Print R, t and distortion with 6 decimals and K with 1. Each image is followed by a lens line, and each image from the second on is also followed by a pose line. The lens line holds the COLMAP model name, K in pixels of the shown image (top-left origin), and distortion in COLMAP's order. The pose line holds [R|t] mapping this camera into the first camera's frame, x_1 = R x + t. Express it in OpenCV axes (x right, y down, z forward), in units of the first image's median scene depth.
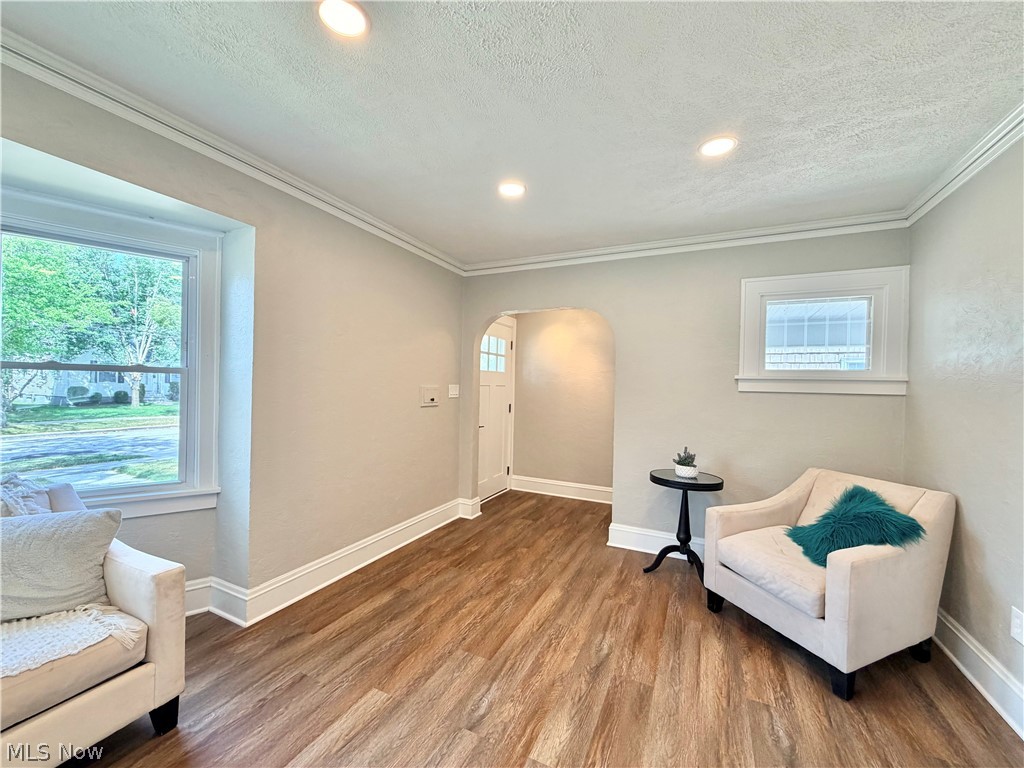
lens RADIAL K [[407.5, 0, 507.2], [0, 407.5, 387.2], [0, 0, 1]] dist [-0.000352, 0.000356]
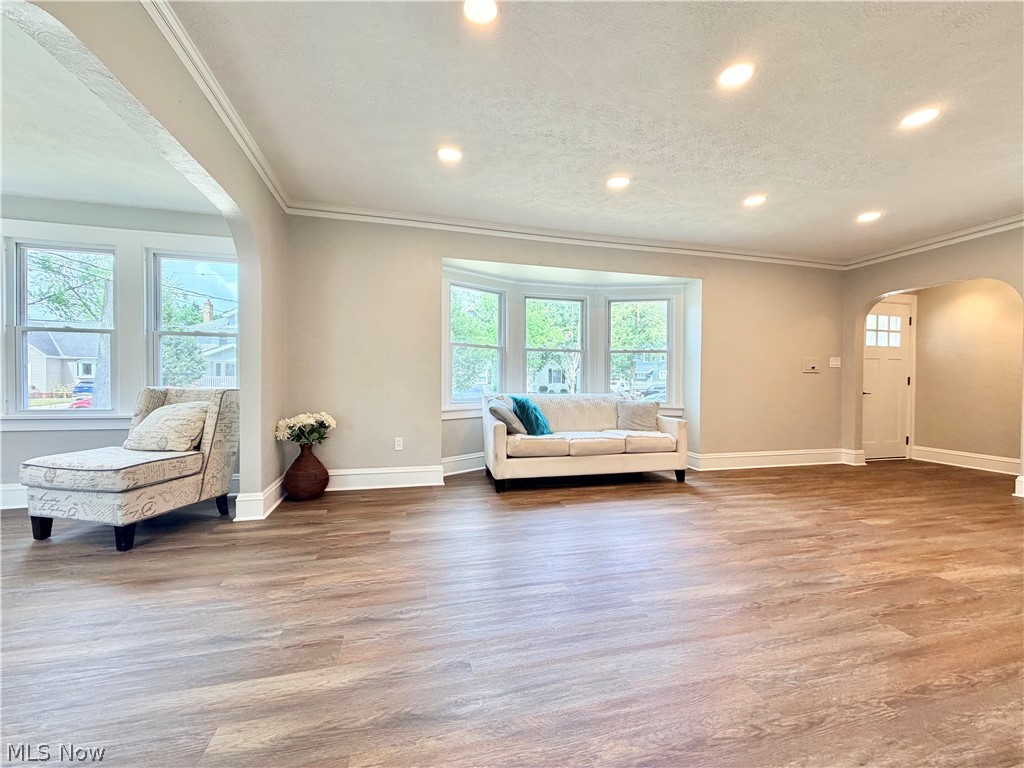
lens RADIAL K [[407.5, 0, 508.7], [0, 407.5, 386.8], [0, 0, 1]] dist [-0.000352, 0.000356]
pose [[0.649532, -0.007926, -0.760293, 0.252212], [0.002083, 0.999960, -0.008645, 0.137470], [0.760332, 0.004031, 0.649522, -0.876197]]
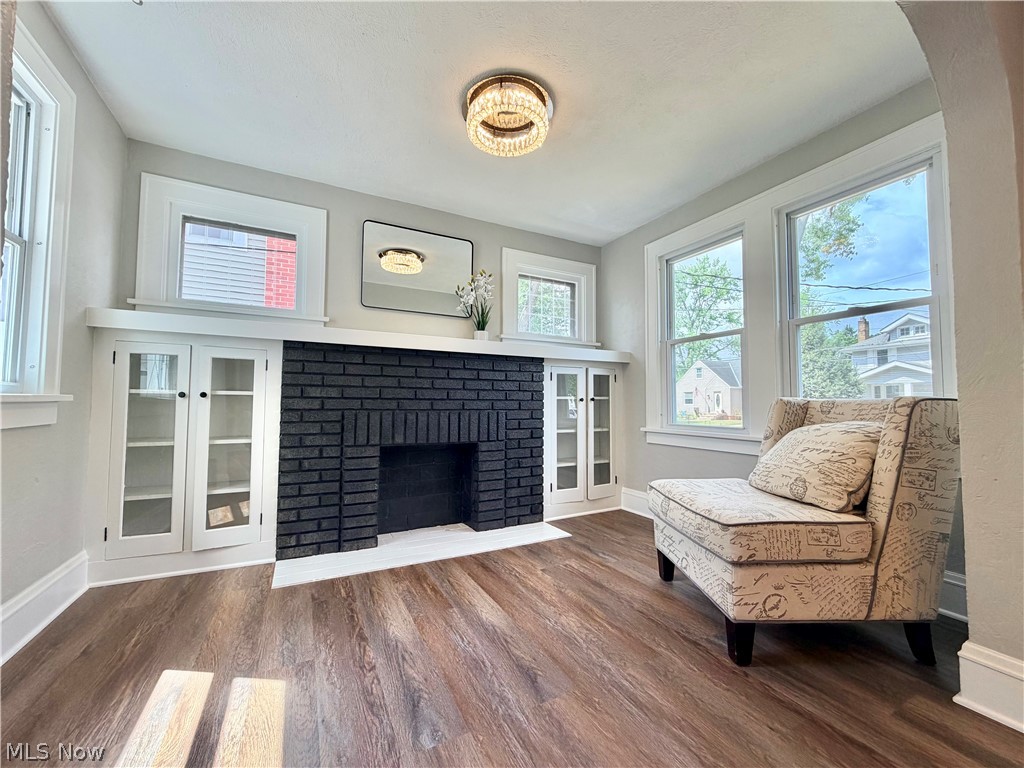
lens RADIAL K [[407.5, 0, 507.6], [0, 407.5, 386.6], [0, 0, 1]] dist [-0.000352, 0.000356]
pose [[-0.603254, -0.059033, -0.795361, -0.312043], [-0.022527, 0.998120, -0.056996, 0.160111], [0.797231, -0.016466, -0.603450, -0.850040]]
